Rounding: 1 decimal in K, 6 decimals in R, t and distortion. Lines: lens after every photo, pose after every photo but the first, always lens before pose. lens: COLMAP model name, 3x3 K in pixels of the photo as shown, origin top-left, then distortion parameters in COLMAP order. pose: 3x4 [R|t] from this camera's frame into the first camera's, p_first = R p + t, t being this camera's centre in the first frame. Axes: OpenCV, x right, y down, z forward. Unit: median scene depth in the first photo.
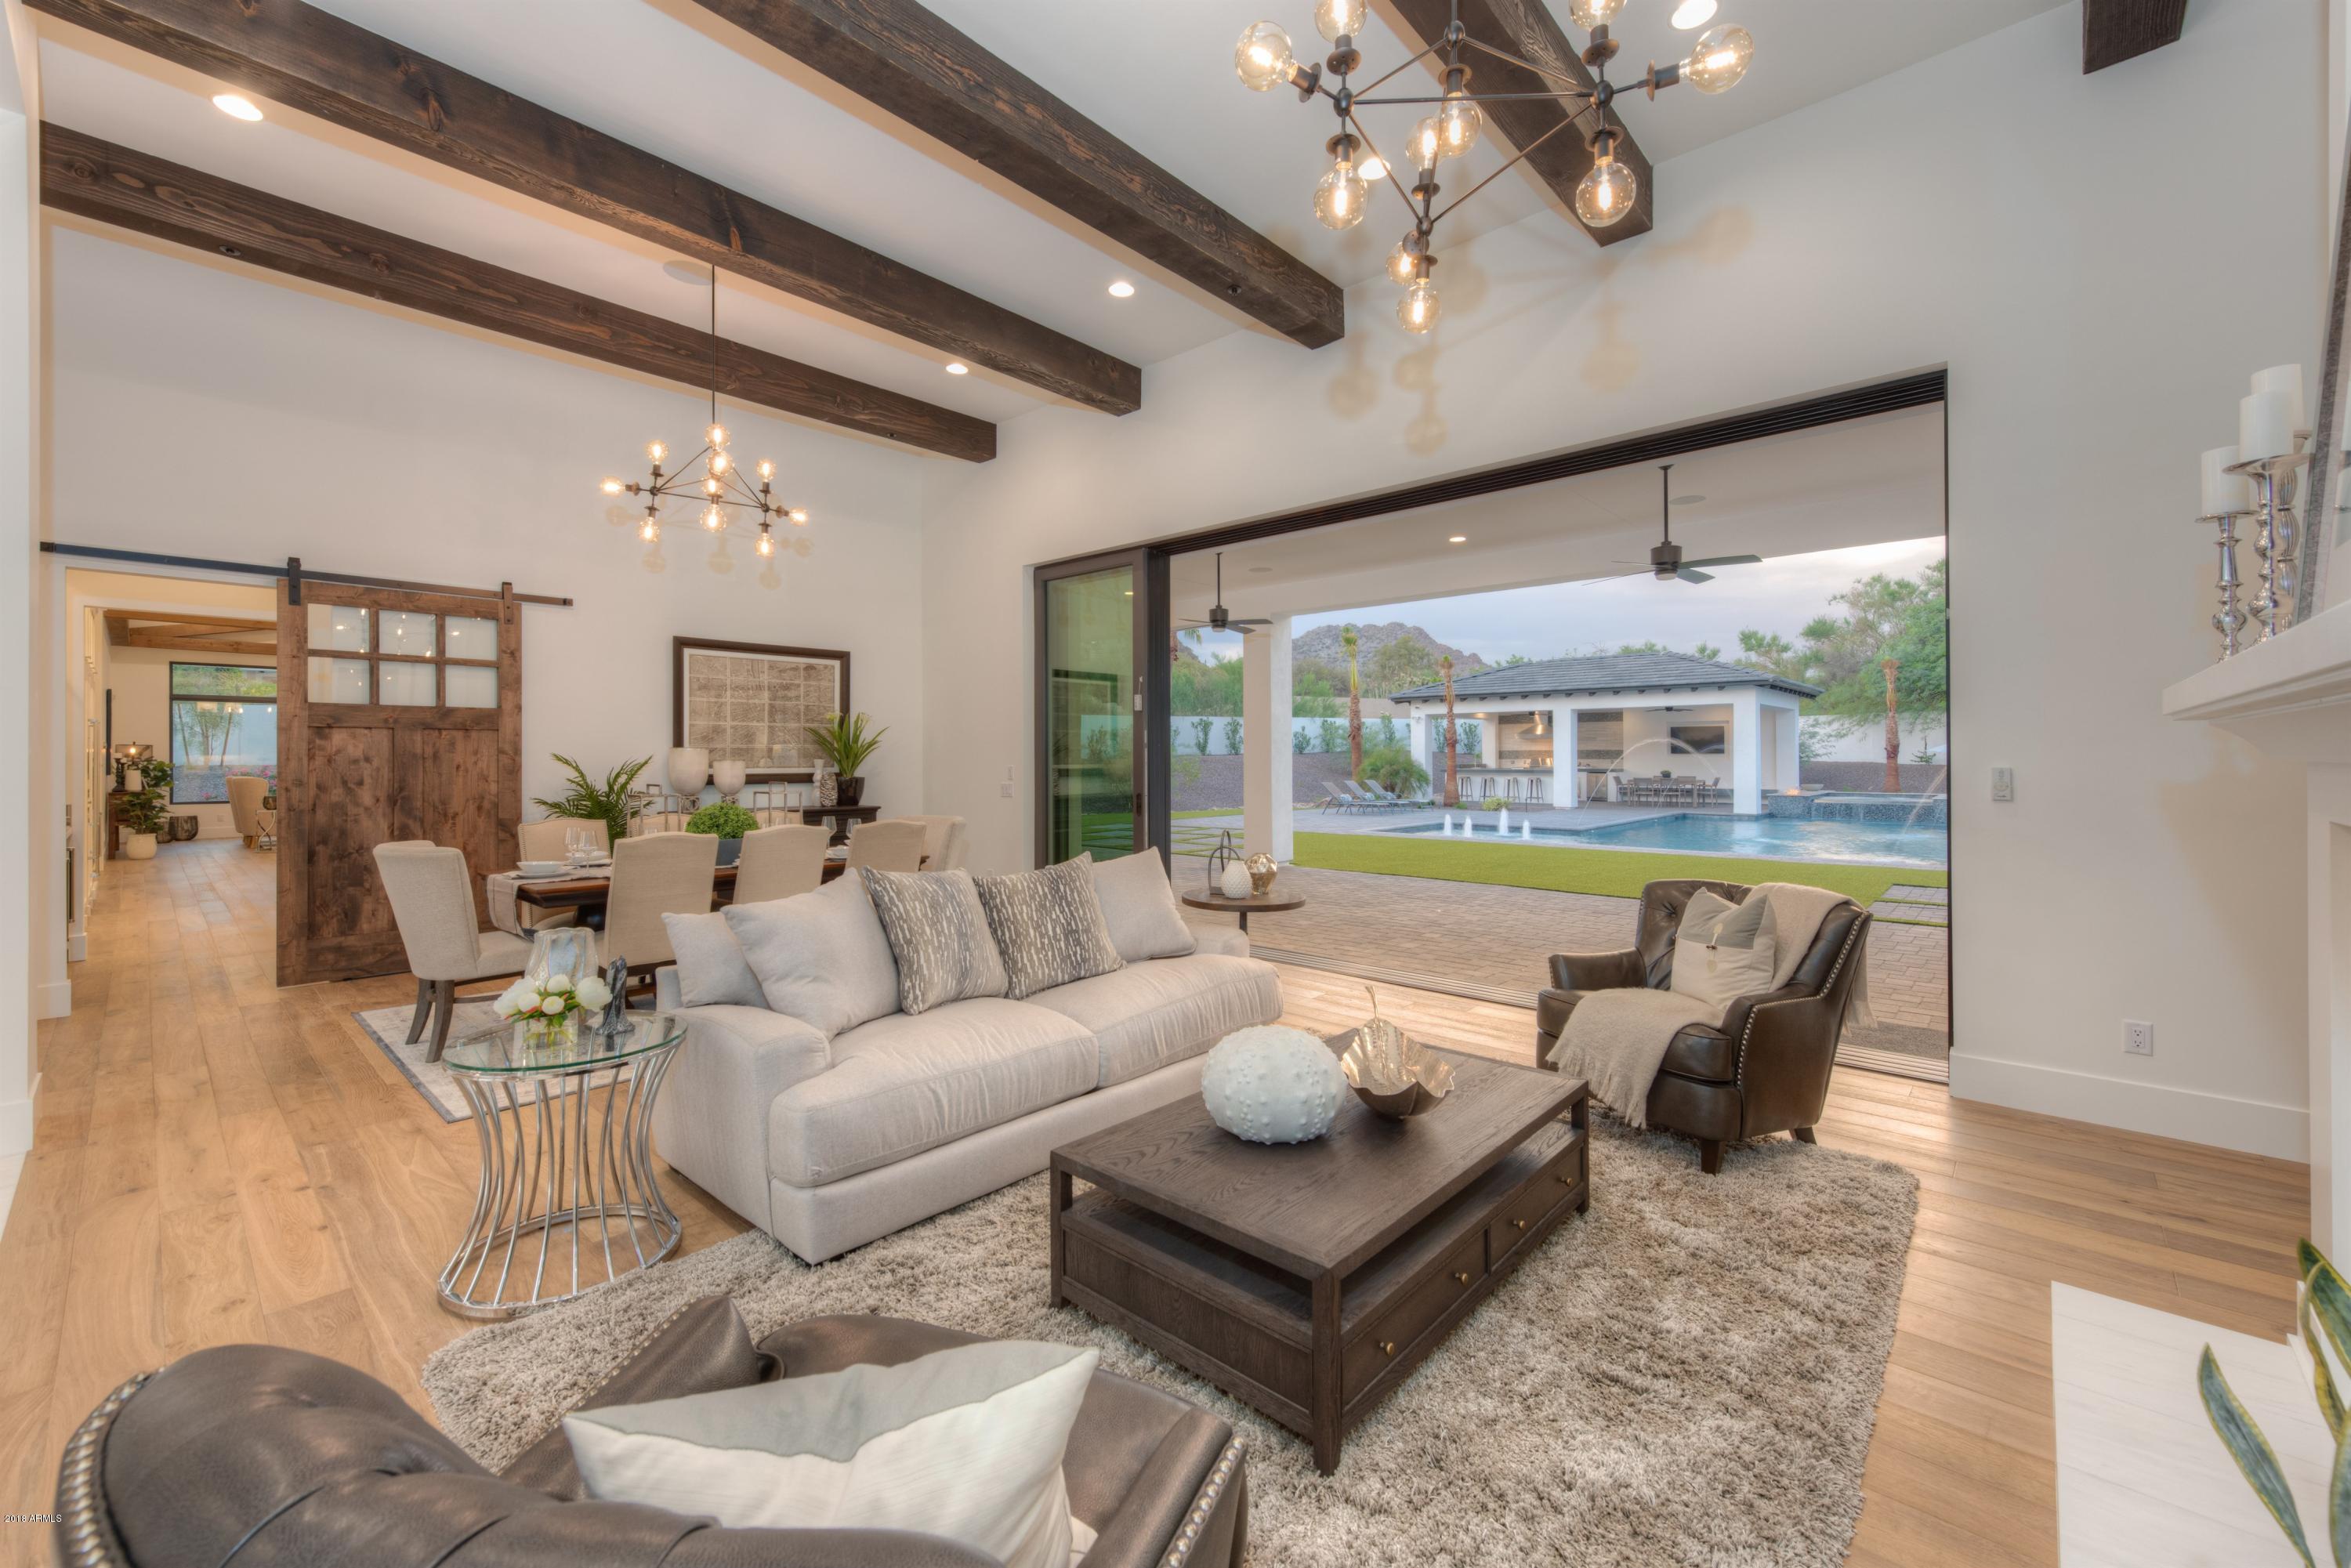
lens RADIAL K [[940.9, 0, 1168.5], [0, 940.9, 764.0], [0, 0, 1]] dist [0.001908, 0.000026]
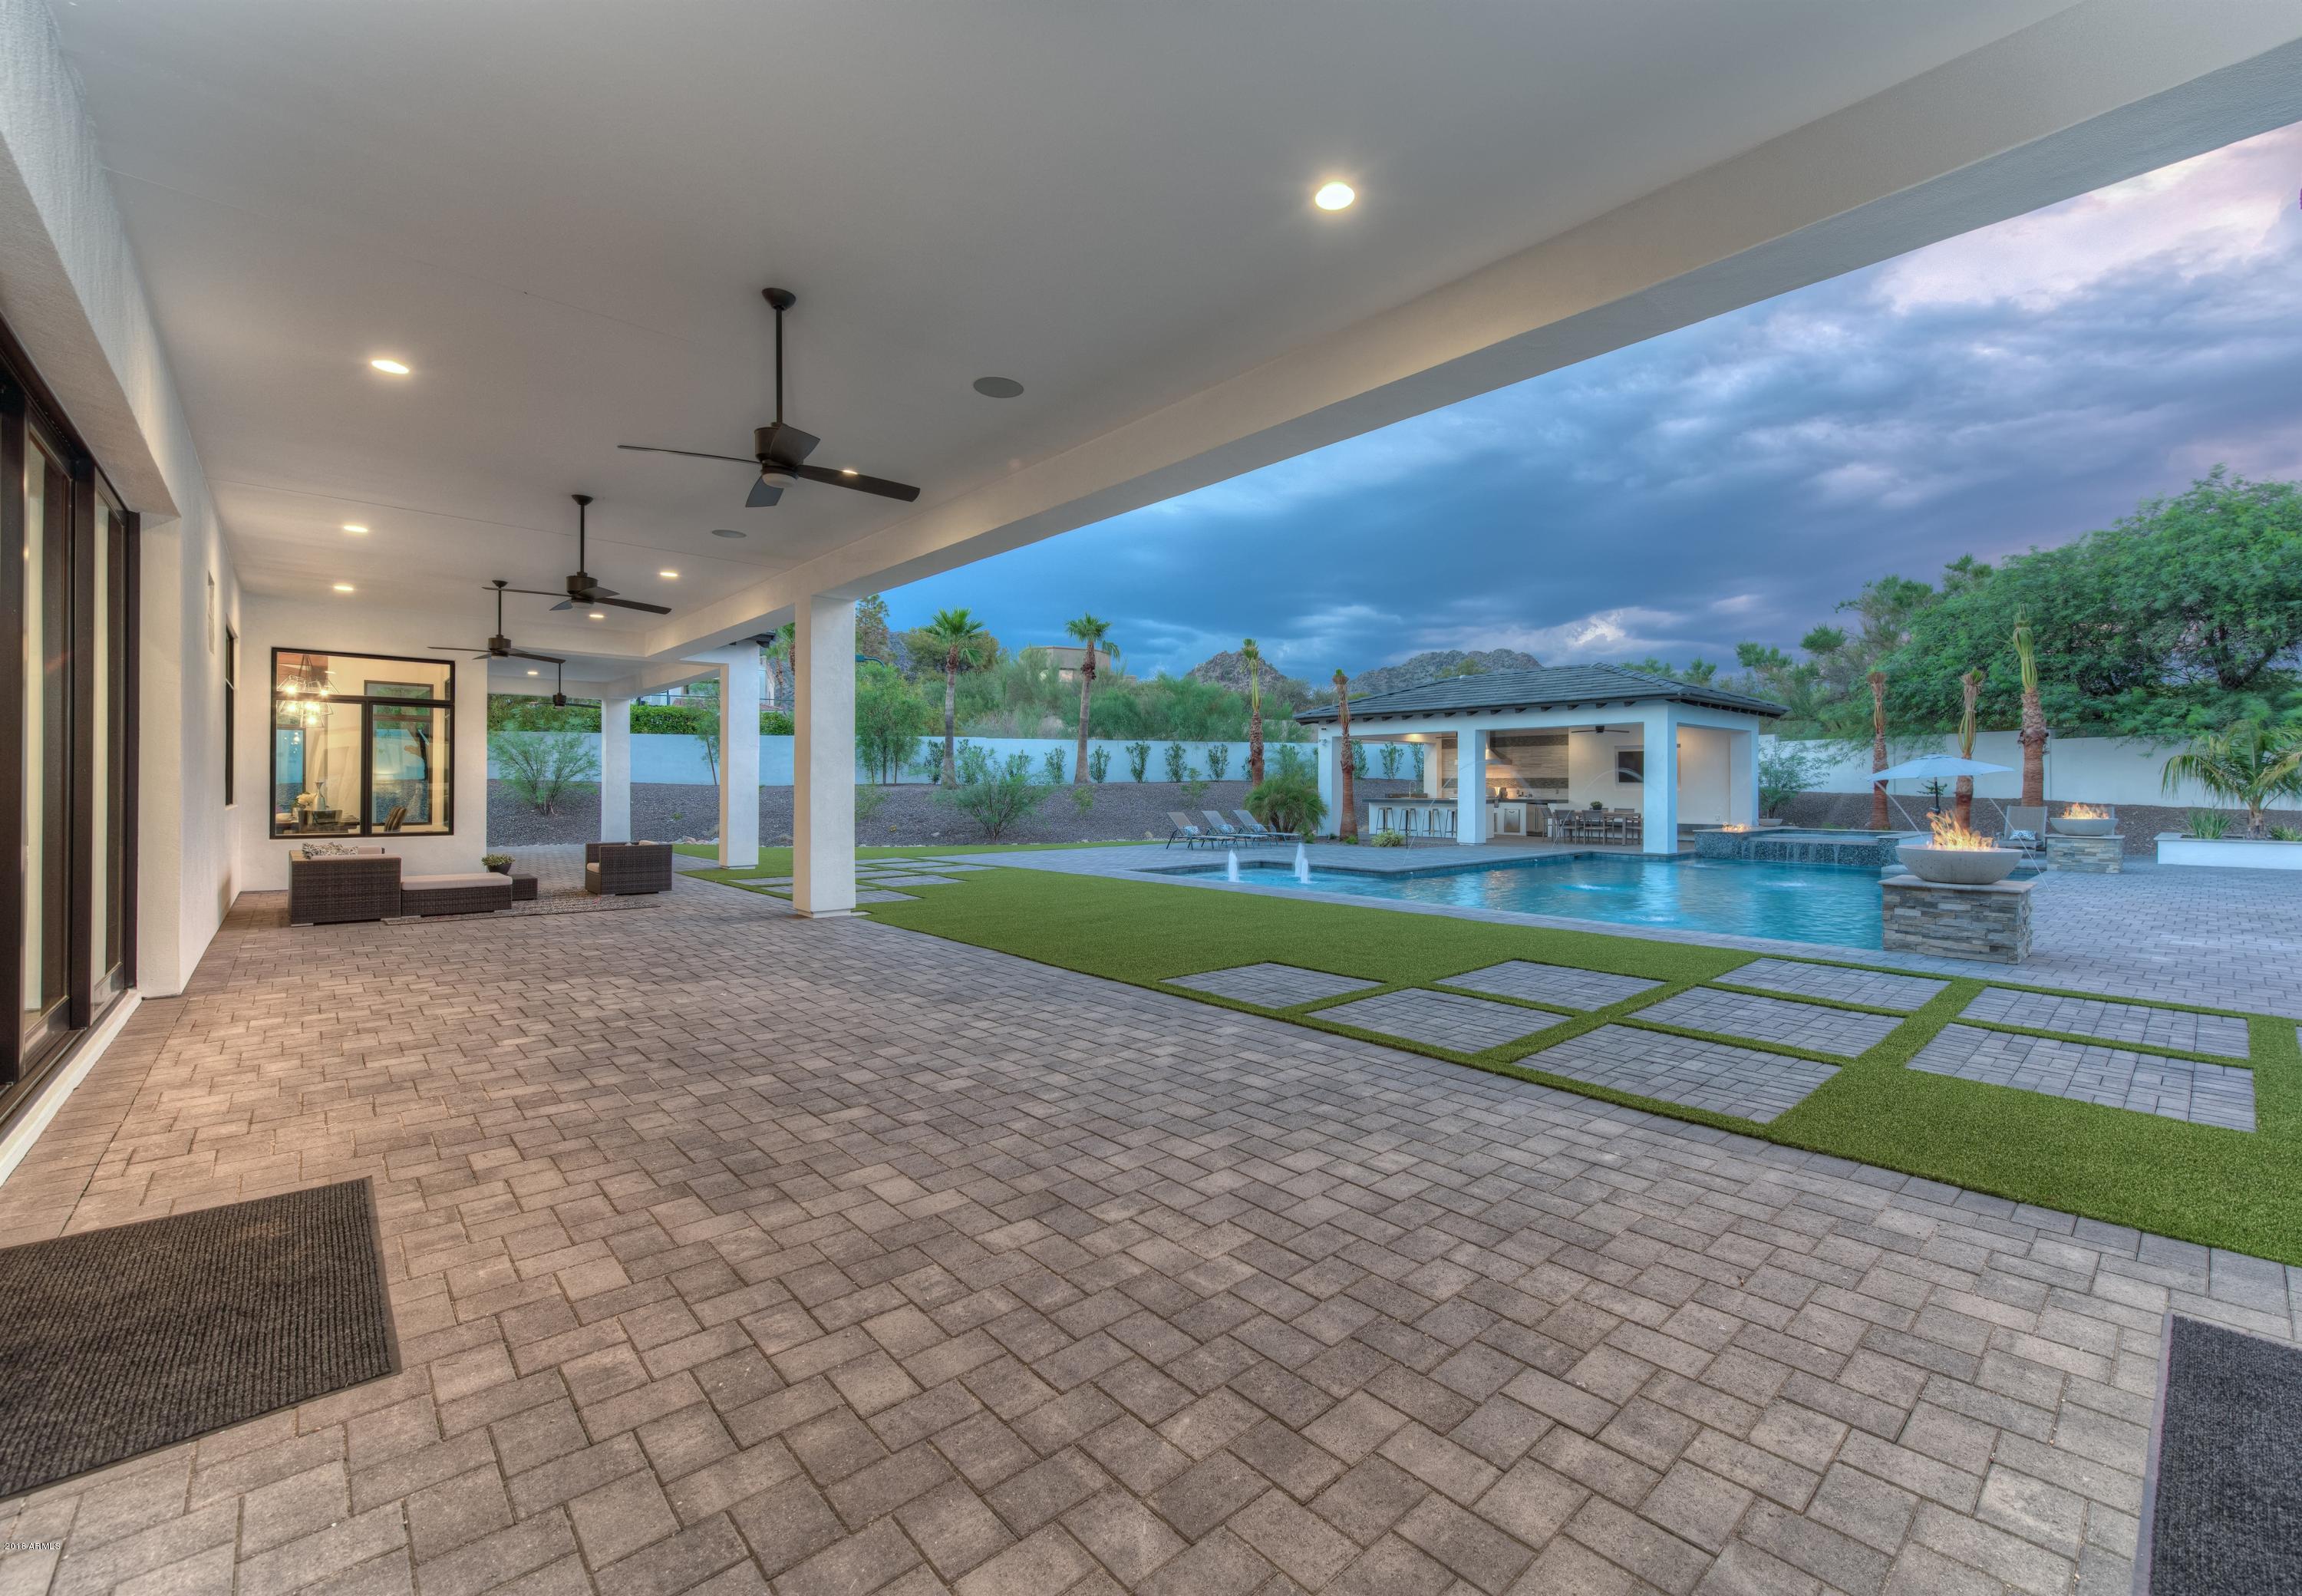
lens RADIAL K [[943.4, 0, 1200.3], [0, 943.4, 794.7], [0, 0, 1]] dist [0.001871, 0.000222]
pose [[0.997647, 0.004020, -0.068438, 0.205440], [-0.003880, 0.999990, 0.002182, 0.000369], [0.068446, -0.001912, 0.997653, 0.100672]]
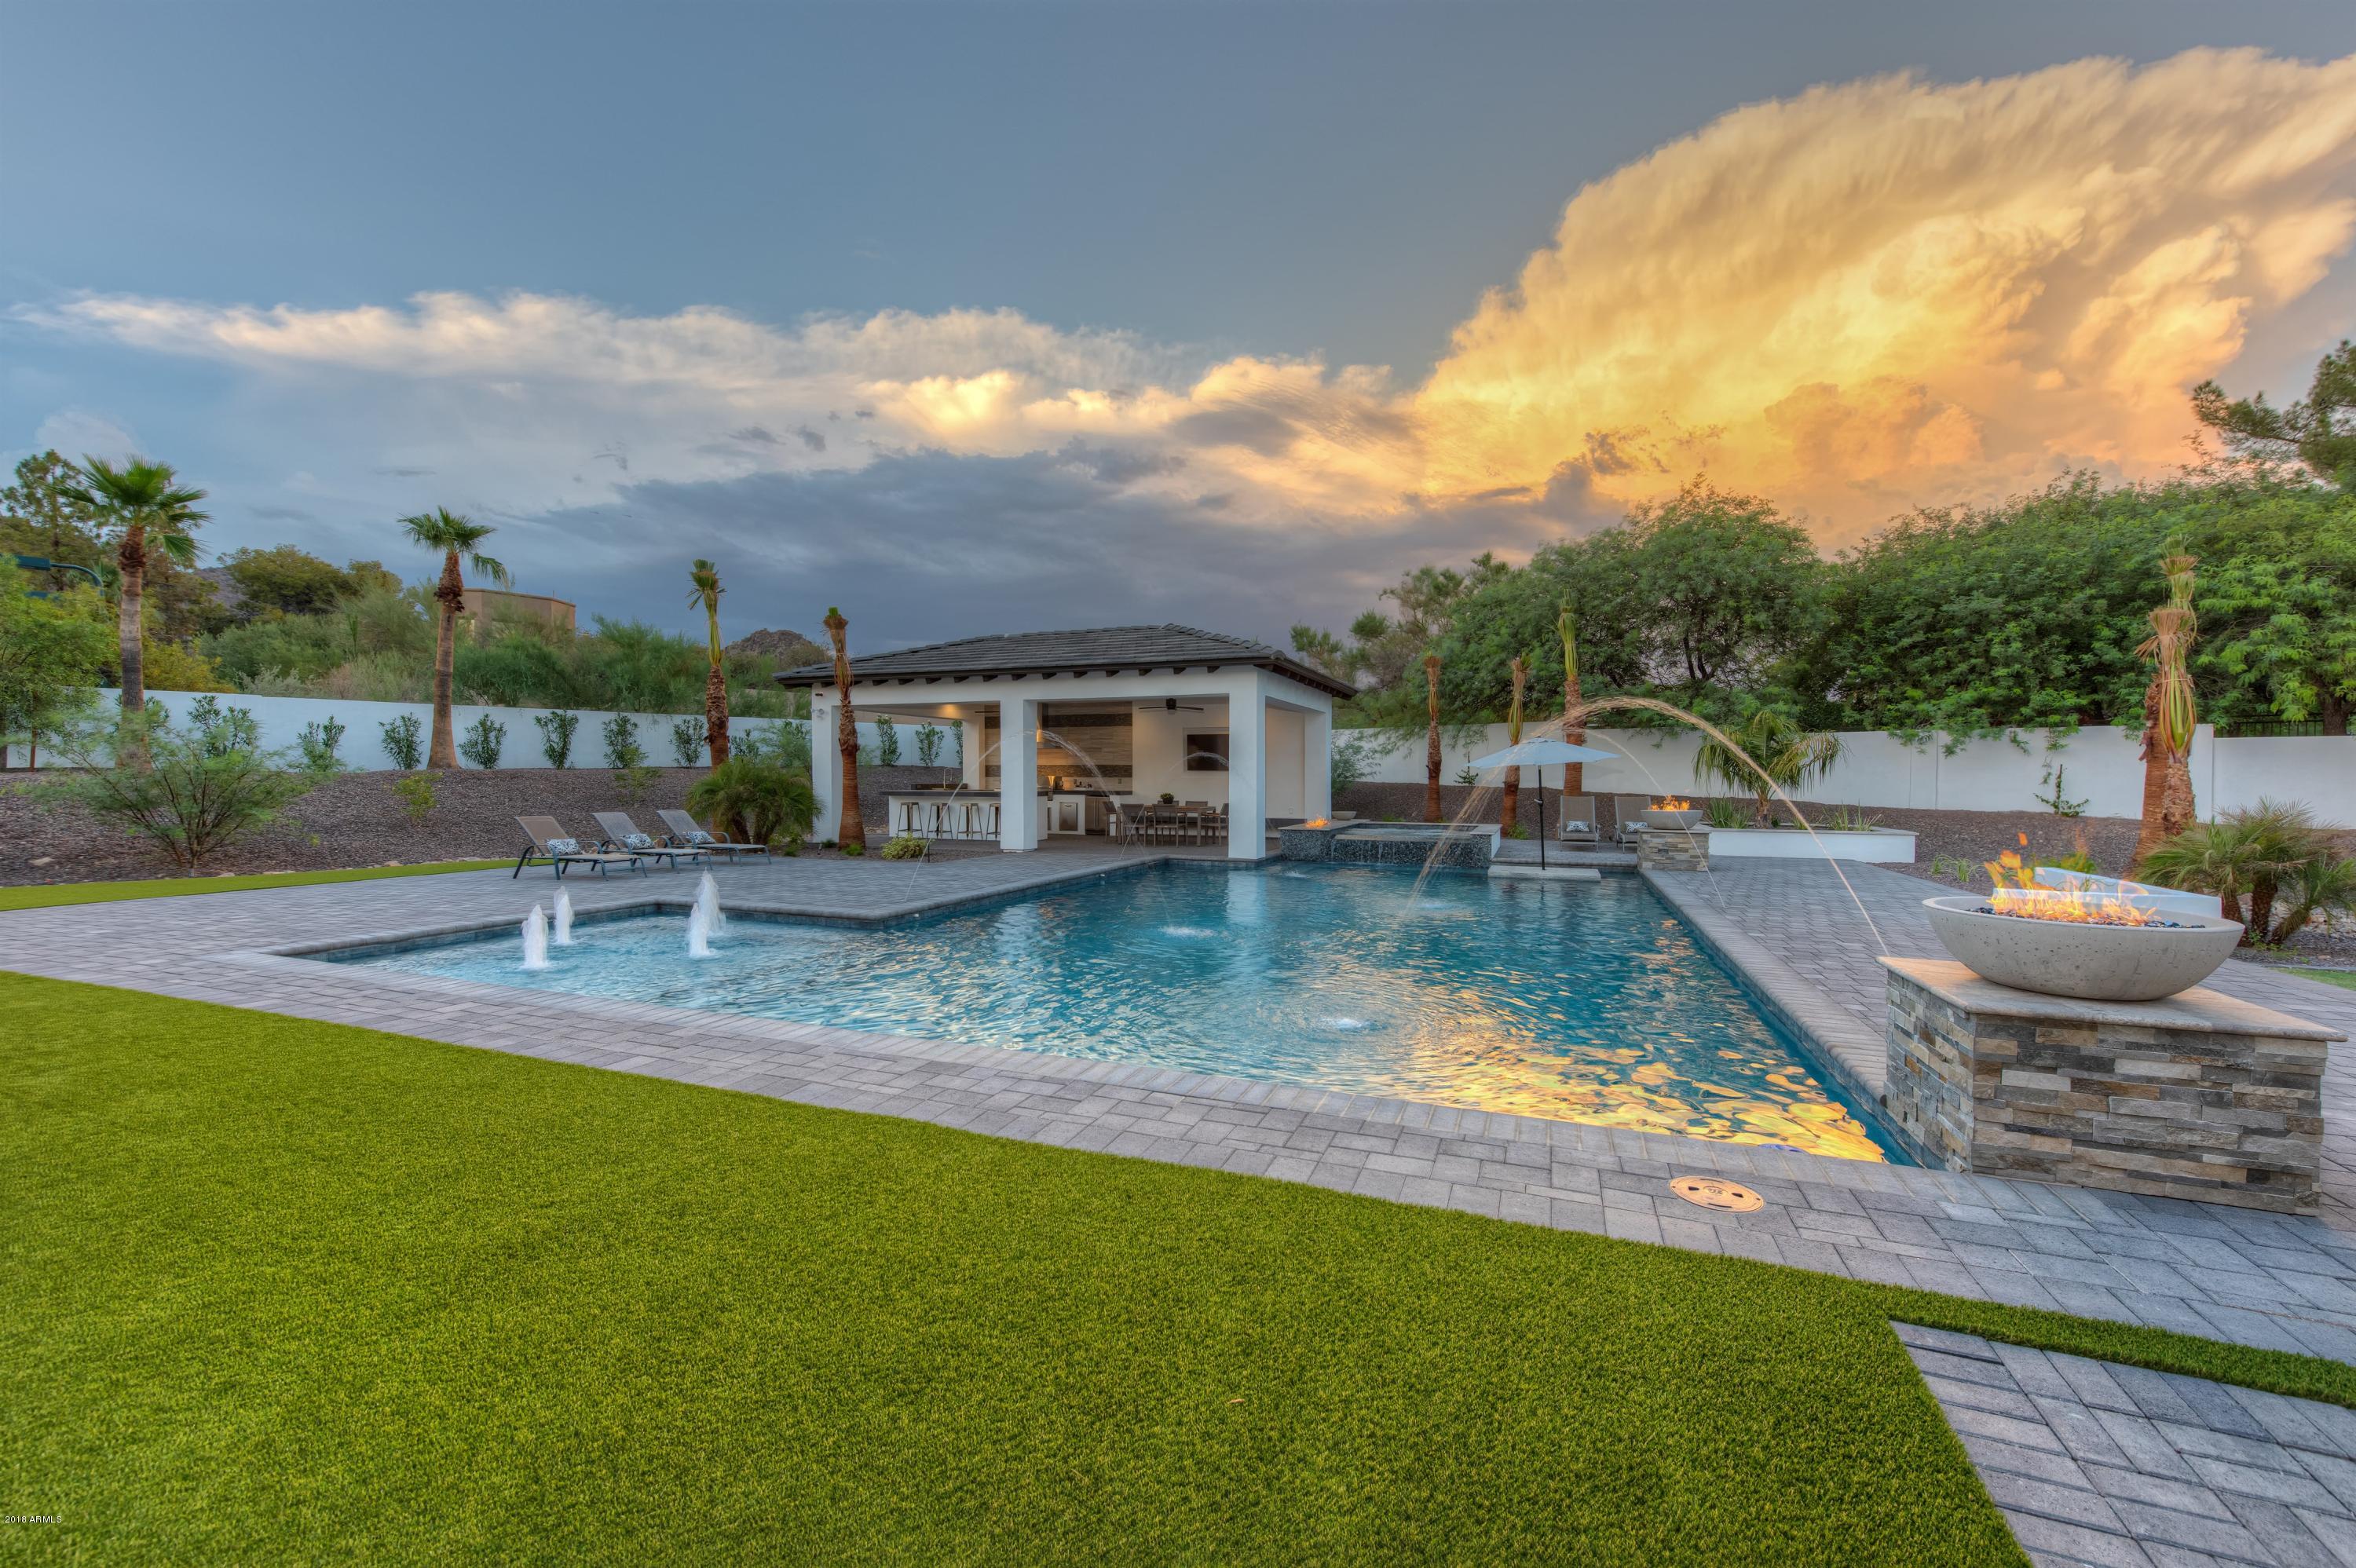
lens RADIAL K [[937.4, 0, 1179.4], [0, 937.4, 809.5], [0, 0, 1]] dist [0.000256, -0.000003]
pose [[0.931355, -0.007316, 0.364039, 0.255735], [-0.002741, 0.999629, 0.027102, 0.000040], [-0.364102, -0.026239, 0.930989, 0.309665]]
